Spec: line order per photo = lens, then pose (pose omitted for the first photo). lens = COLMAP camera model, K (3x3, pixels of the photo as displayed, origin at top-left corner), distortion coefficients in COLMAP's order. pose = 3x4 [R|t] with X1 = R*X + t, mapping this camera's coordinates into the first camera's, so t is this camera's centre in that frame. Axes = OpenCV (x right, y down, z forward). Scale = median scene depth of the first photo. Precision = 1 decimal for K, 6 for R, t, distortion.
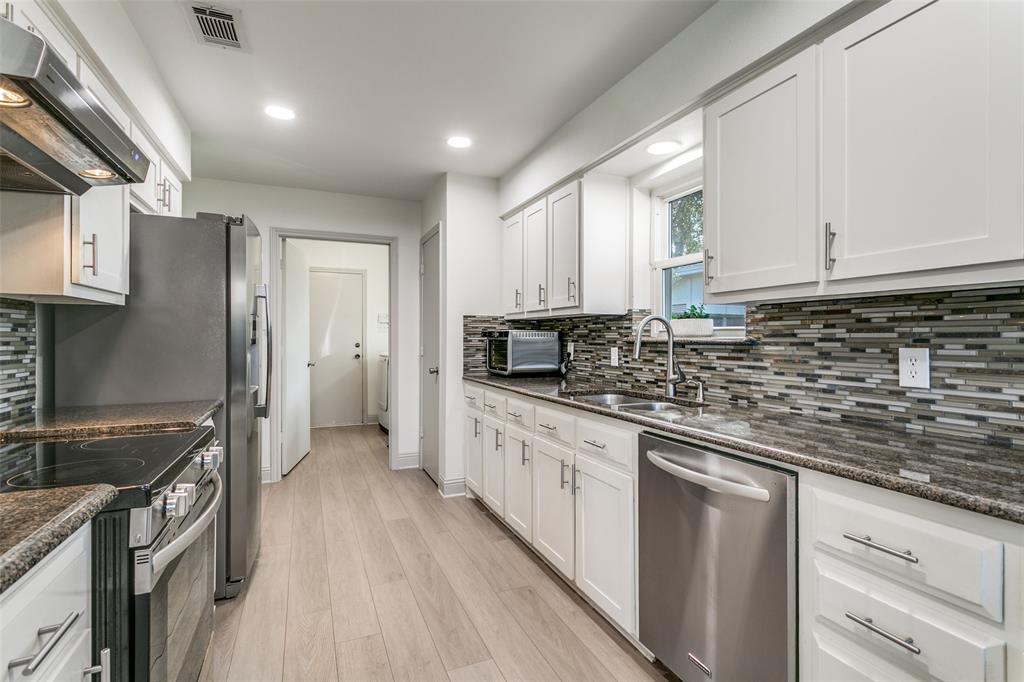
lens RADIAL K [[484.3, 0, 515.6], [0, 484.3, 339.6], [0, 0, 1]] dist [-0.004339, 0.001466]
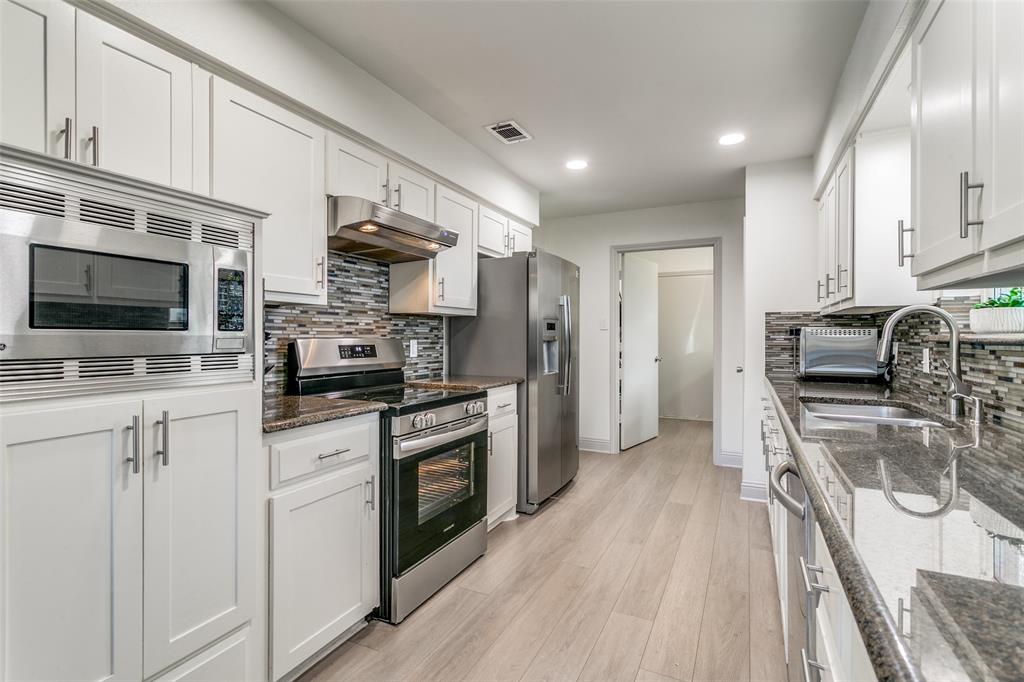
lens RADIAL K [[484.3, 0, 512.0], [0, 484.3, 338.1], [0, 0, 1]] dist [-0.004339, 0.001466]
pose [[0.642426, 0.003709, -0.766339, 0.379972], [-0.004681, 0.999989, 0.000916, 0.002552], [0.766333, 0.002999, 0.642436, 0.018280]]
